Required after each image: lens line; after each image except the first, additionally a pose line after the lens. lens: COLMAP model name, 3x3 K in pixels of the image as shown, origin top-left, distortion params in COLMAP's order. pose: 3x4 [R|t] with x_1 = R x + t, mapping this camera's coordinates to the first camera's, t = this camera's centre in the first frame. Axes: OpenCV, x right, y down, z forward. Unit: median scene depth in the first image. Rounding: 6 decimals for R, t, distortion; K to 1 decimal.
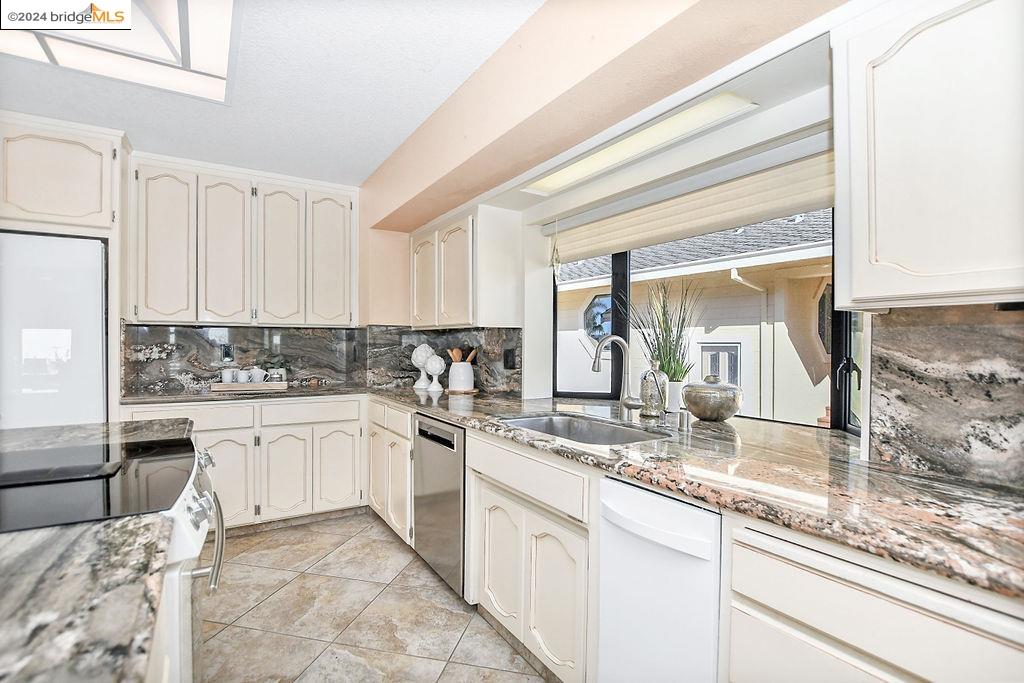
lens RADIAL K [[483.6, 0, 505.7], [0, 483.6, 348.1], [0, 0, 1]] dist [-0.026676, -0.001345]
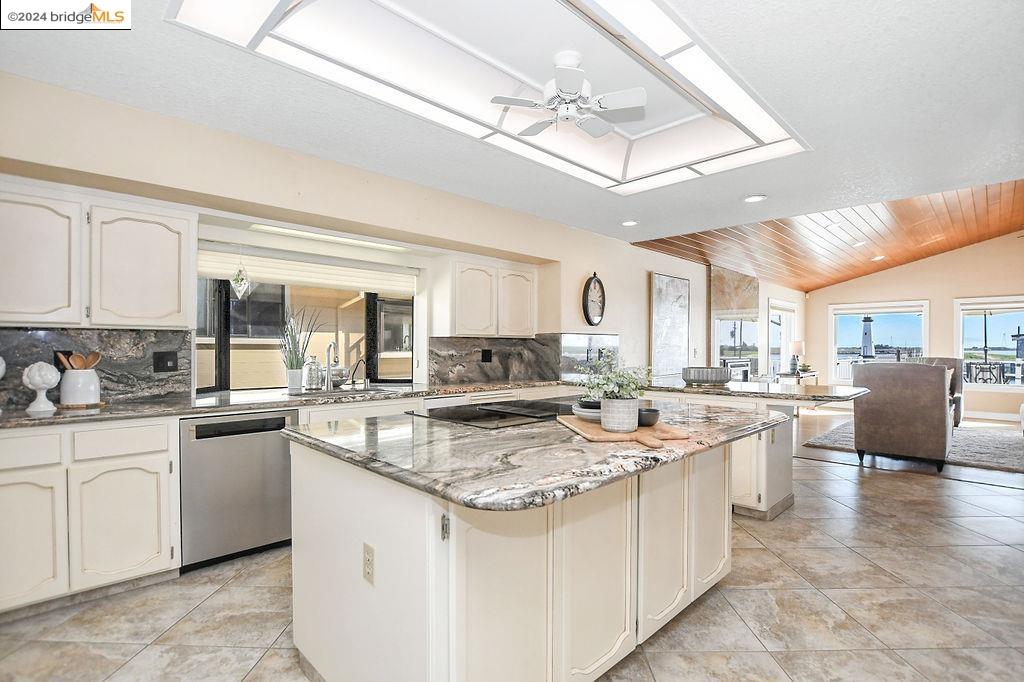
lens RADIAL K [[491.0, 0, 517.9], [0, 491.0, 347.2], [0, 0, 1]] dist [-0.040057, 0.005924]
pose [[-0.217942, -0.007723, 0.975931, -1.129517], [0.004465, 0.999950, 0.008910, -0.013013], [-0.975952, 0.006299, -0.217897, 0.507504]]
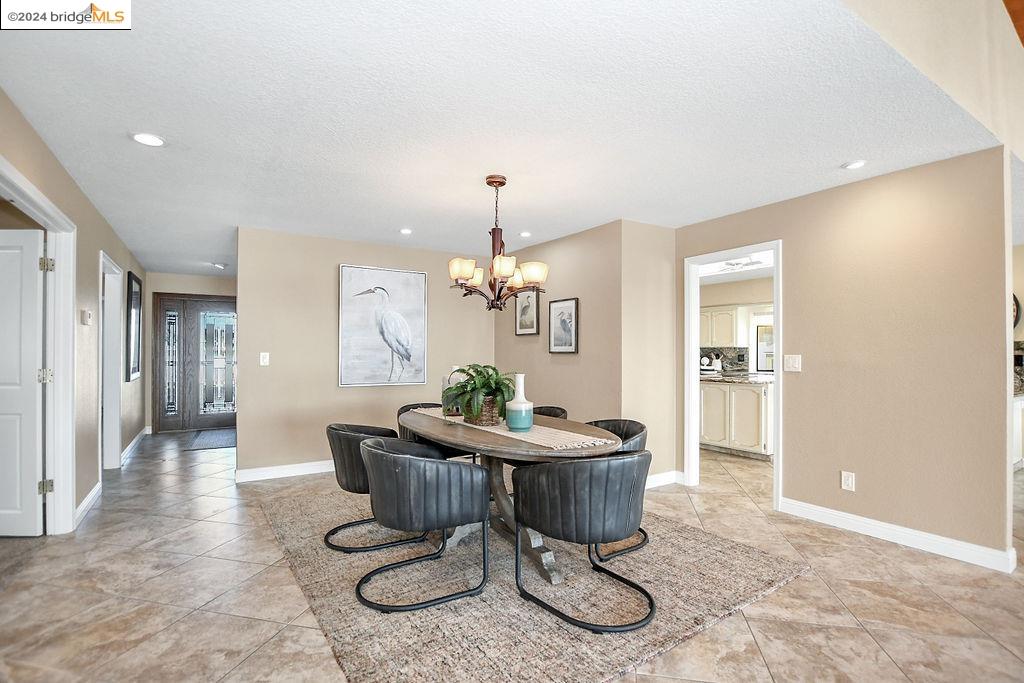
lens RADIAL K [[477.0, 0, 511.0], [0, 477.0, 345.0], [0, 0, 1]] dist [-0.042286, -0.000083]
pose [[0.999953, 0.000323, 0.009652, -1.405582], [-0.000102, 0.999737, -0.022924, 0.010128], [-0.009657, 0.022922, 0.999691, -1.825331]]
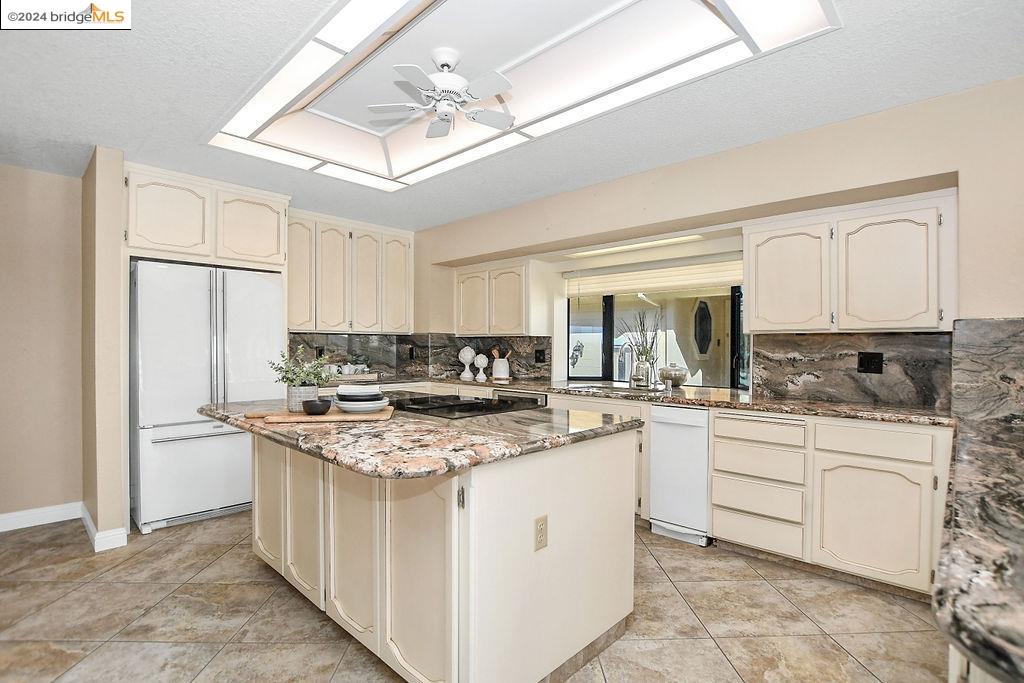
lens RADIAL K [[483.6, 0, 505.7], [0, 483.6, 348.1], [0, 0, 1]] dist [-0.026676, -0.001345]
pose [[0.970286, -0.001846, 0.241952, -0.481447], [0.002752, 0.999990, -0.003405, 0.001257], [-0.241943, 0.003970, 0.970282, -0.493601]]
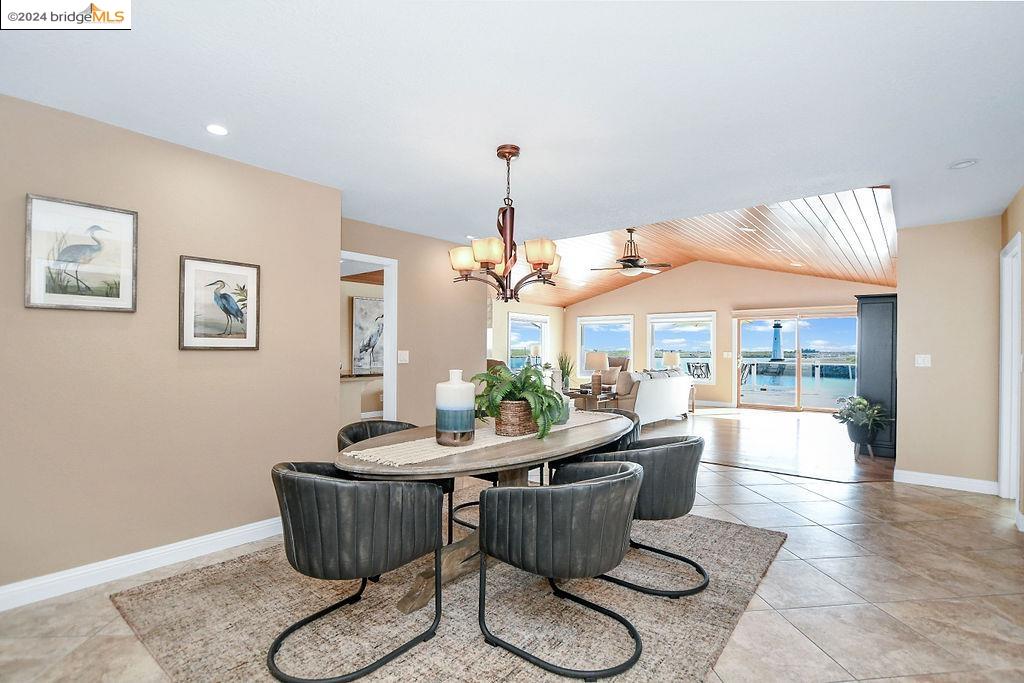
lens RADIAL K [[491.0, 0, 517.9], [0, 491.0, 347.7], [0, 0, 1]] dist [-0.040057, 0.005924]
pose [[-0.315719, -0.002541, 0.948849, -2.339507], [0.000882, 0.999995, 0.002971, -0.005905], [-0.948852, 0.001775, -0.315715, -0.468671]]
